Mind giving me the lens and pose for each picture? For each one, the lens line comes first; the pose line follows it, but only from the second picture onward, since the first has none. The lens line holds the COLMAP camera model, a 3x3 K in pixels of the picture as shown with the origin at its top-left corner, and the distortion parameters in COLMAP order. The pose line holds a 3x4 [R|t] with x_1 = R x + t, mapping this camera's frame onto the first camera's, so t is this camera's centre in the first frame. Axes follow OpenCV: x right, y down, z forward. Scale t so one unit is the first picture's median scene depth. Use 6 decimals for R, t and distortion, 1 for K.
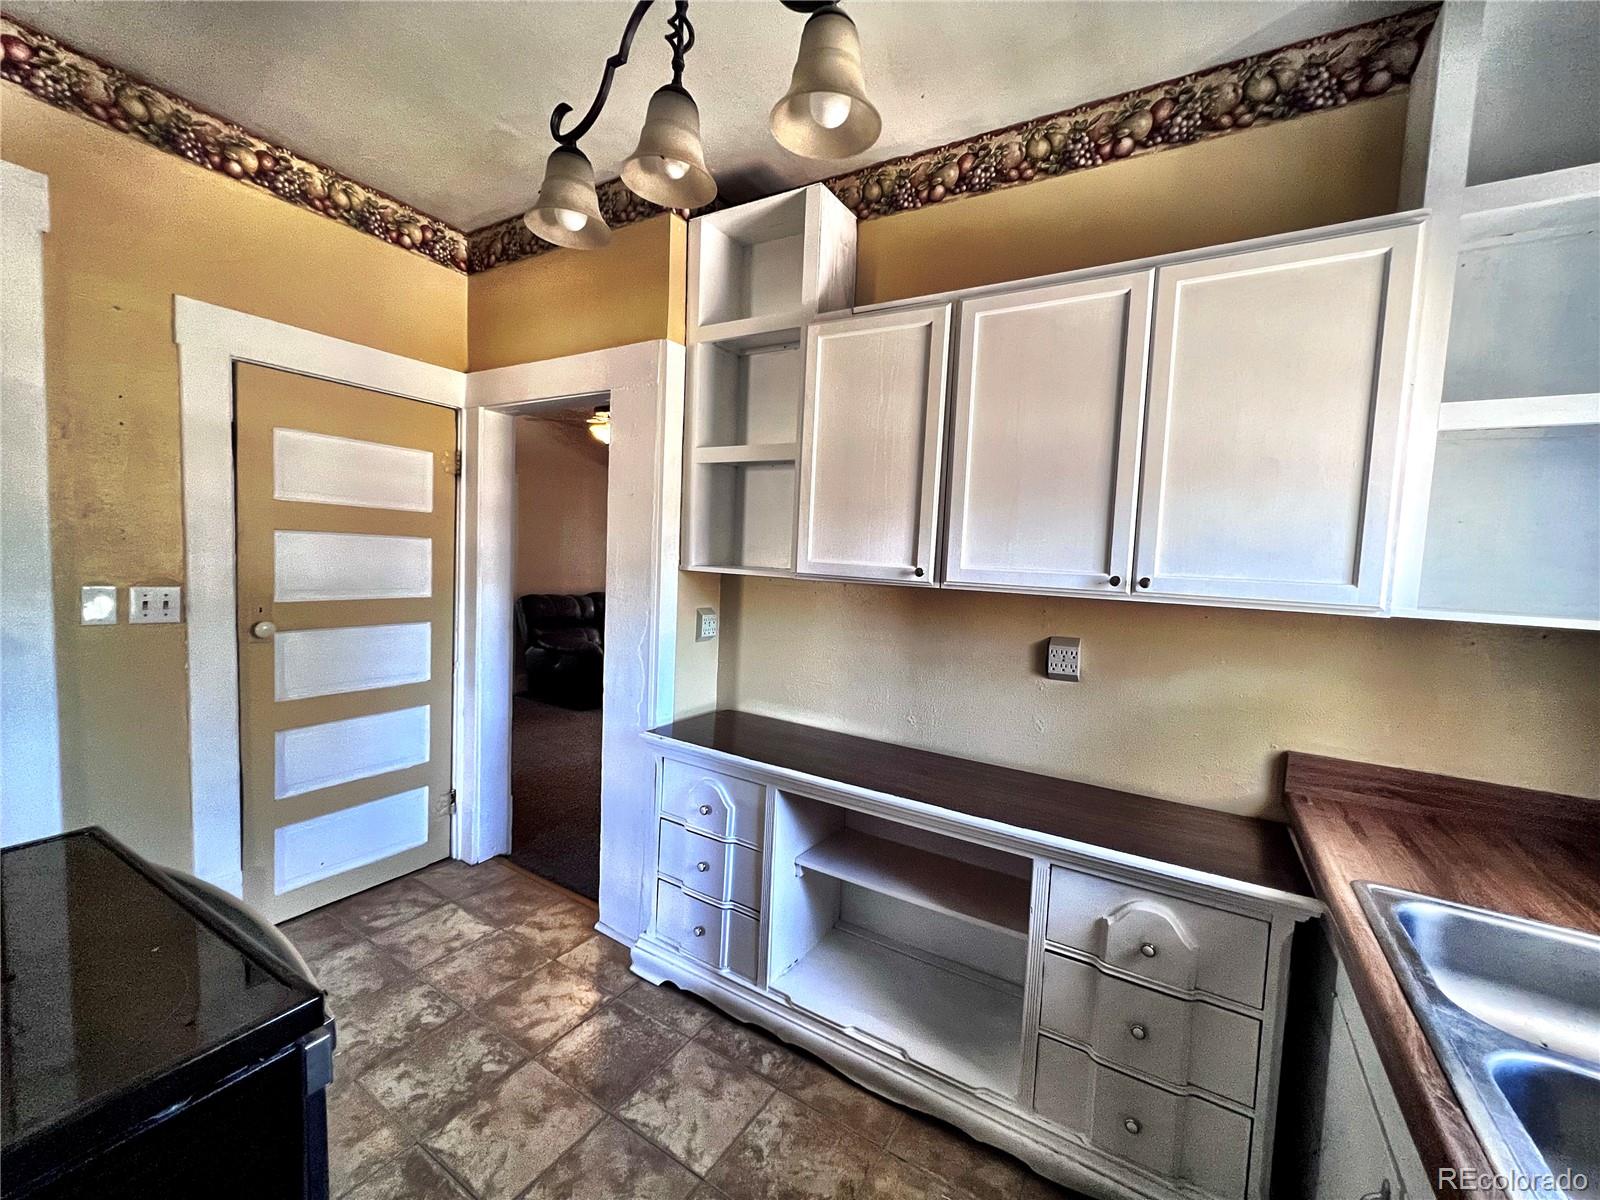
lens RADIAL K [[644.8, 0, 803.2], [0, 644.8, 599.7], [0, 0, 1]] dist [0.003159, 0.000146]
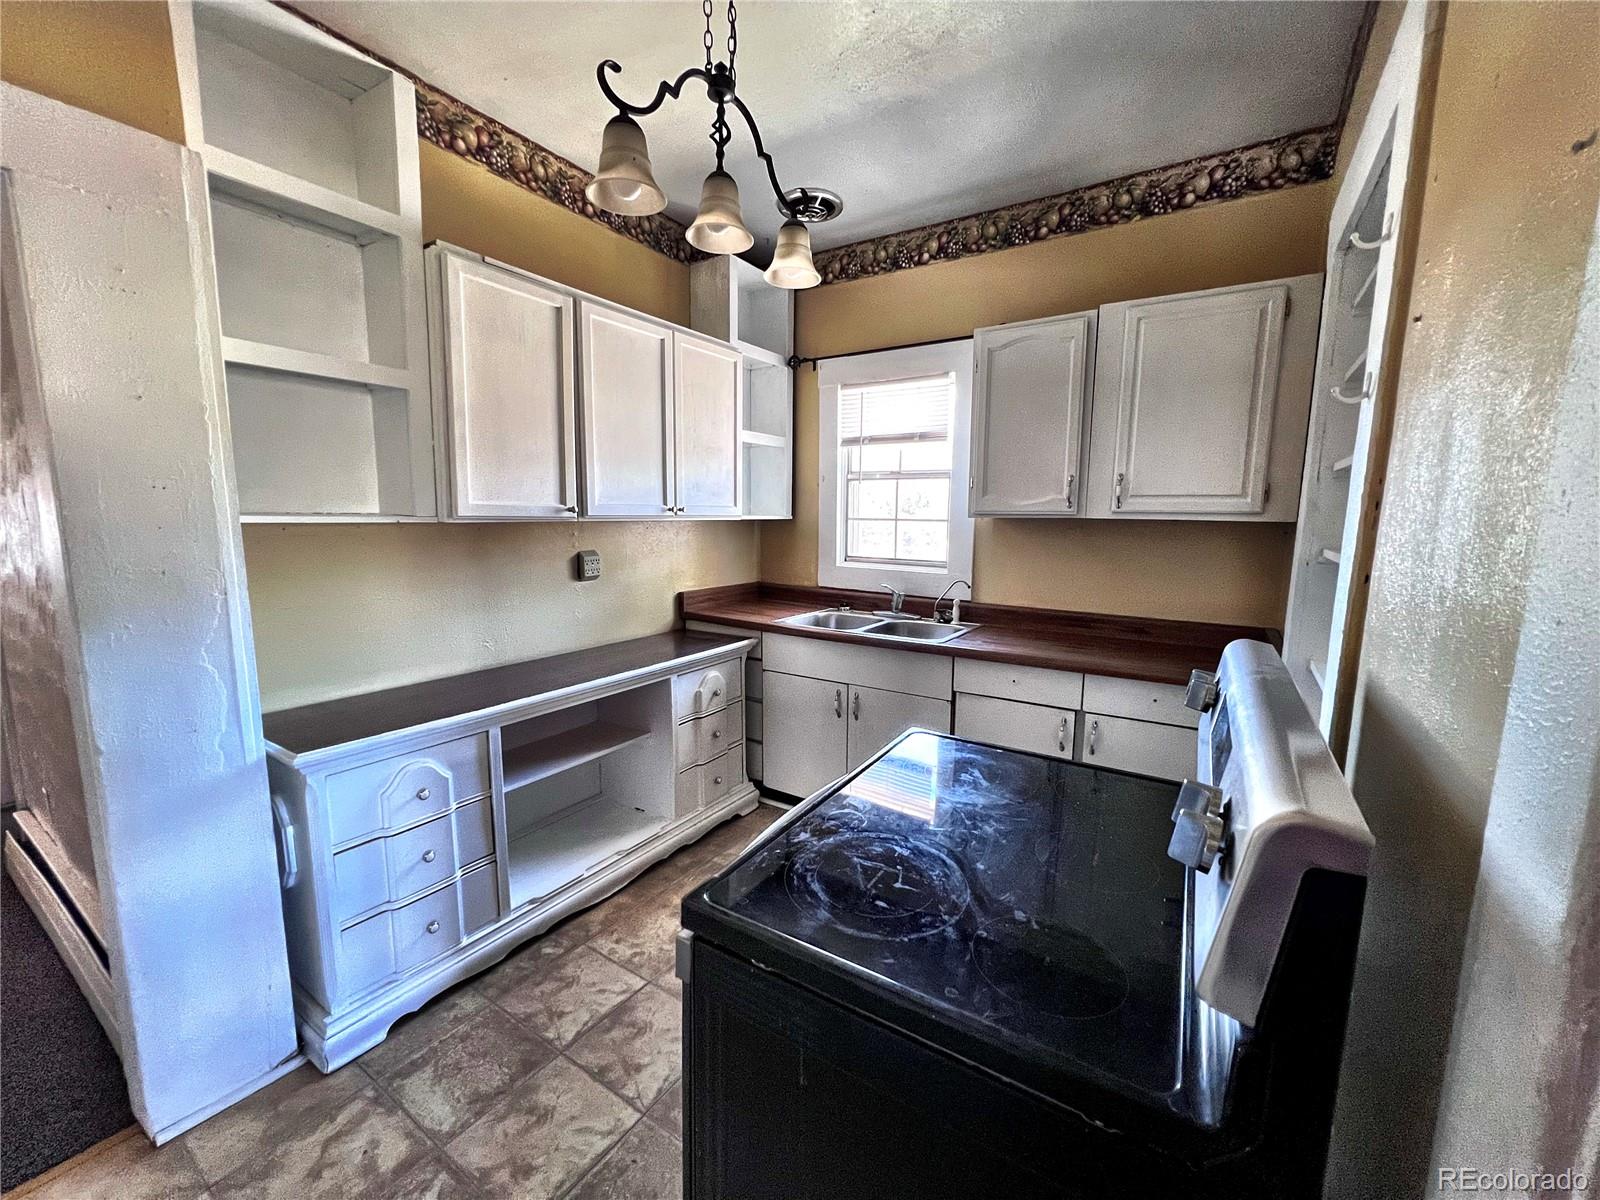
lens RADIAL K [[644.8, 0, 797.9], [0, 644.8, 599.7], [0, 0, 1]] dist [0.003159, 0.000146]
pose [[0.037176, -0.183377, 0.982339, -1.047153], [0.056880, 0.981814, 0.181126, -0.070556], [-0.997689, 0.049142, 0.046930, 0.485987]]
